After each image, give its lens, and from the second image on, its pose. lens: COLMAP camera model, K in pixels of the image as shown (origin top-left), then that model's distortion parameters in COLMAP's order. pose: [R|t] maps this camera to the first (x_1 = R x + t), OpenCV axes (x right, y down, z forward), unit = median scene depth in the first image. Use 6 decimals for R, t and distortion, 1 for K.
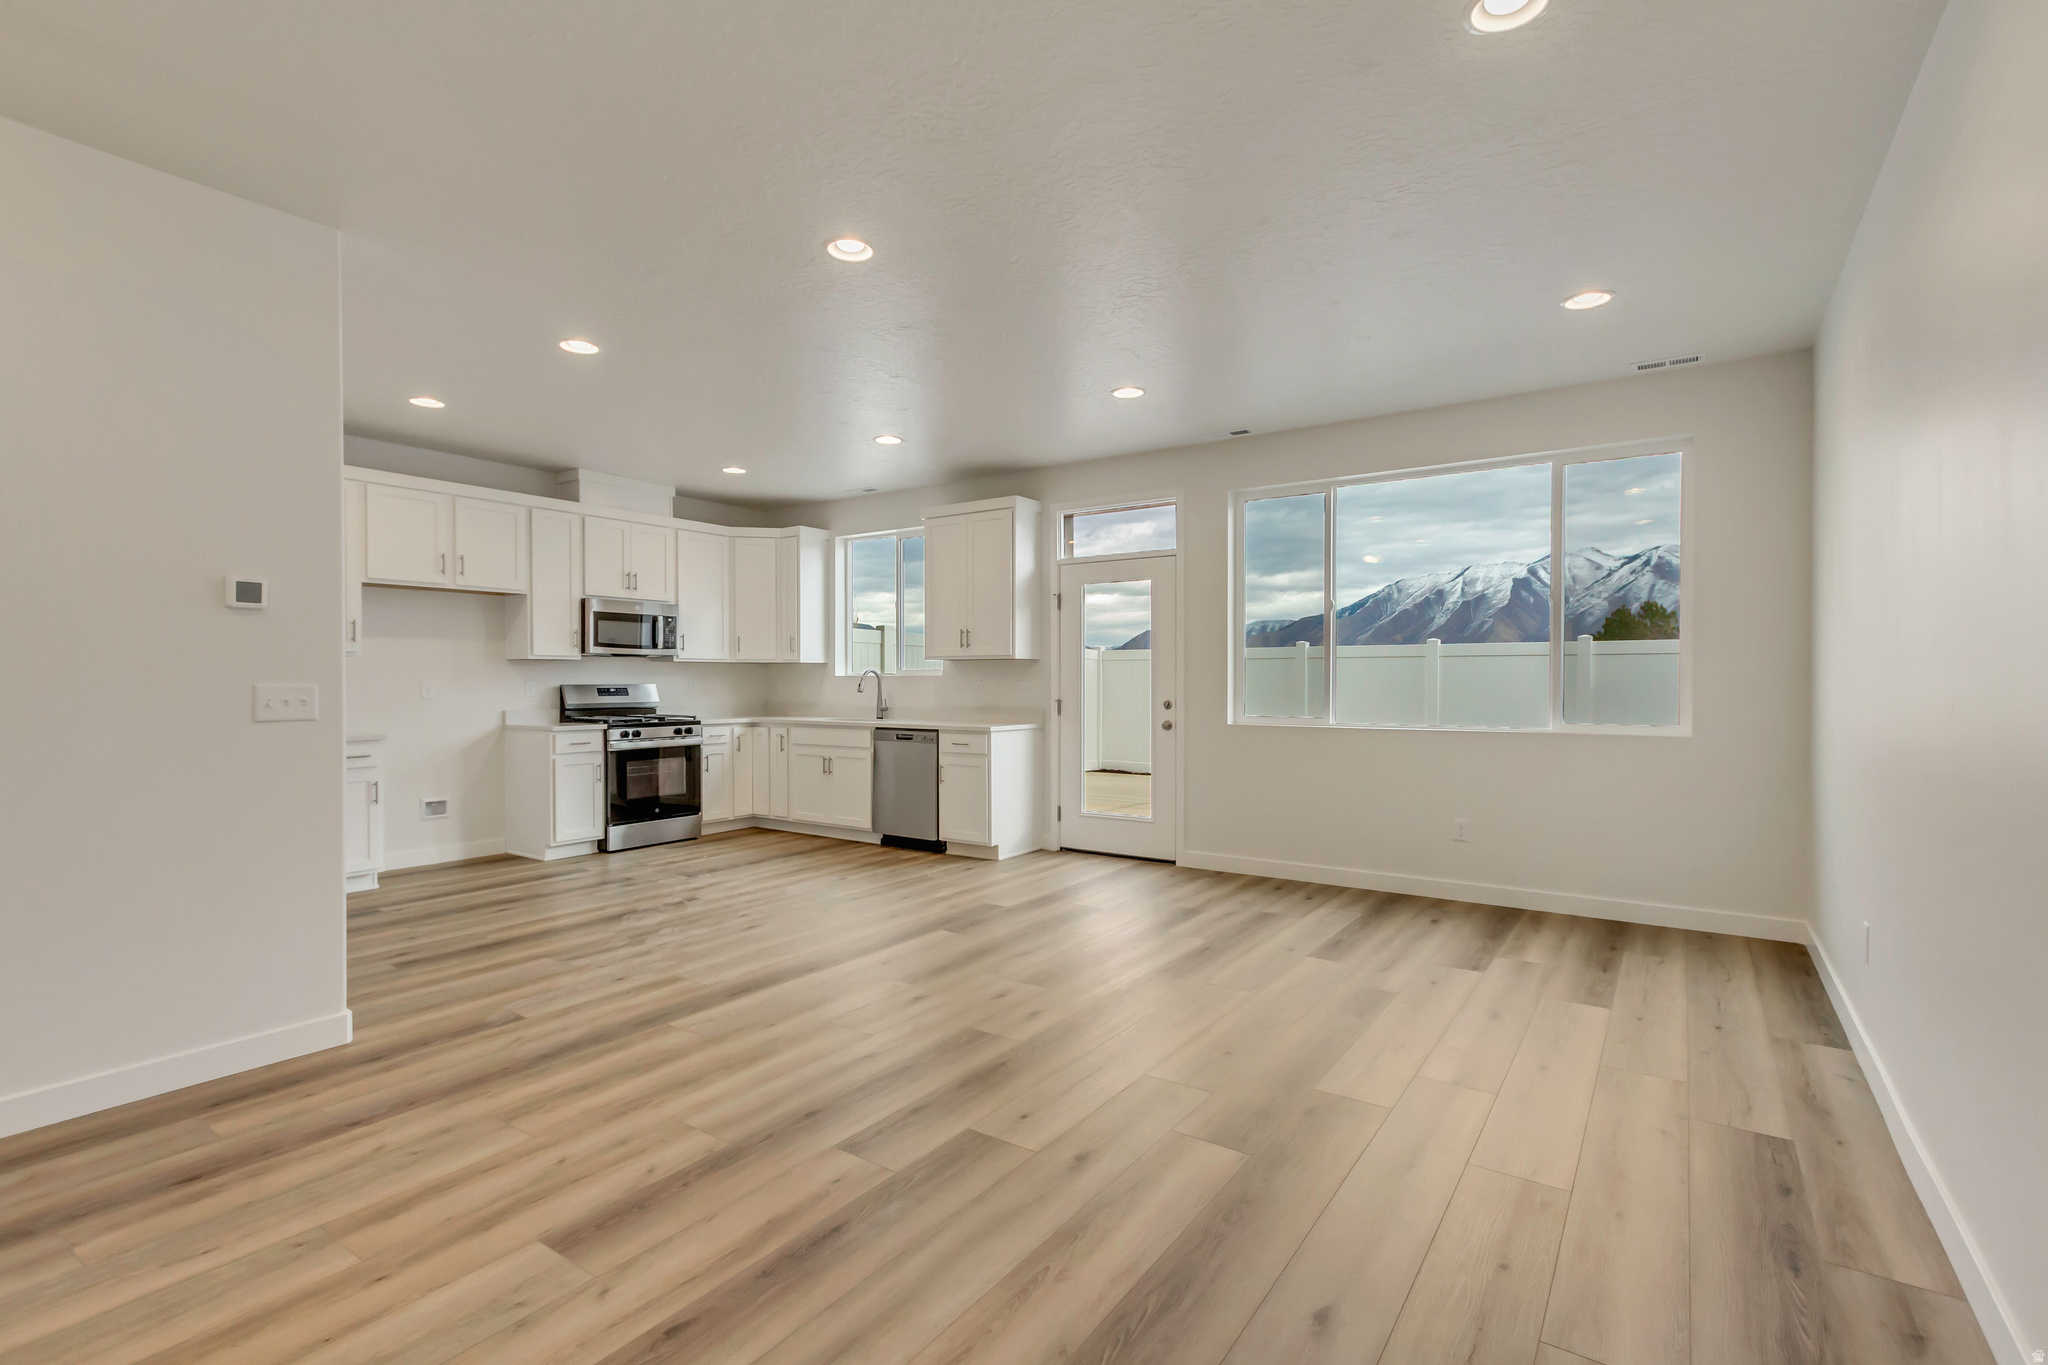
lens RADIAL K [[942.3, 0, 1024.0], [0, 942.3, 682.5], [0, 0, 1]] dist [0.004100, 0.000599]
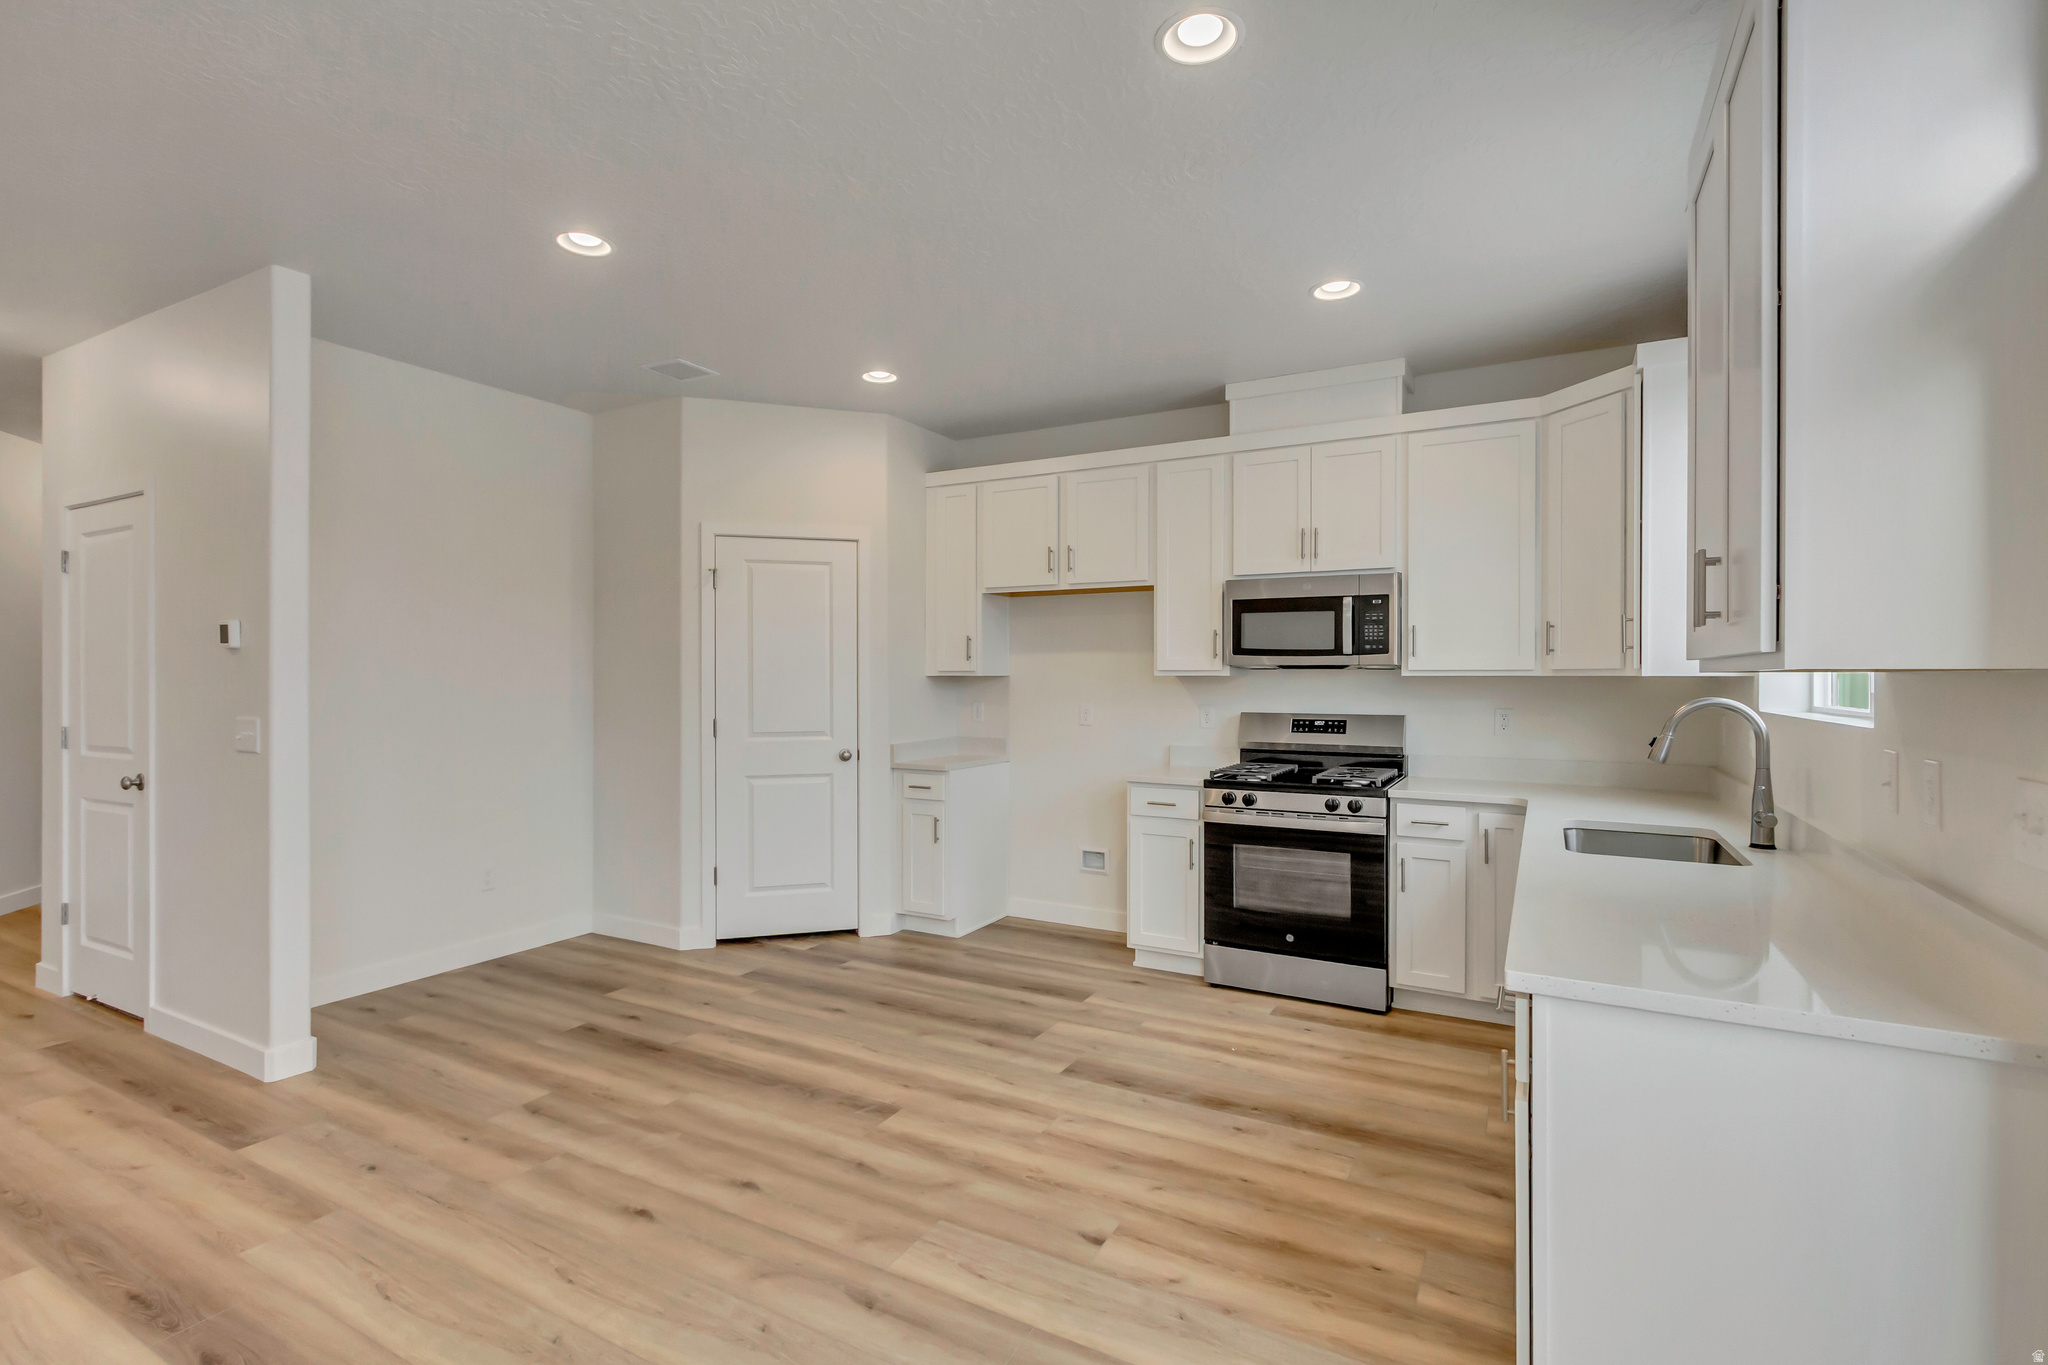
lens RADIAL K [[942.3, 0, 1024.0], [0, 942.3, 682.5], [0, 0, 1]] dist [0.004100, 0.000599]
pose [[0.104381, 0.004440, -0.994527, 0.167451], [-0.006328, 0.999973, 0.003801, -0.021578], [0.994517, 0.005896, 0.104407, 0.806658]]
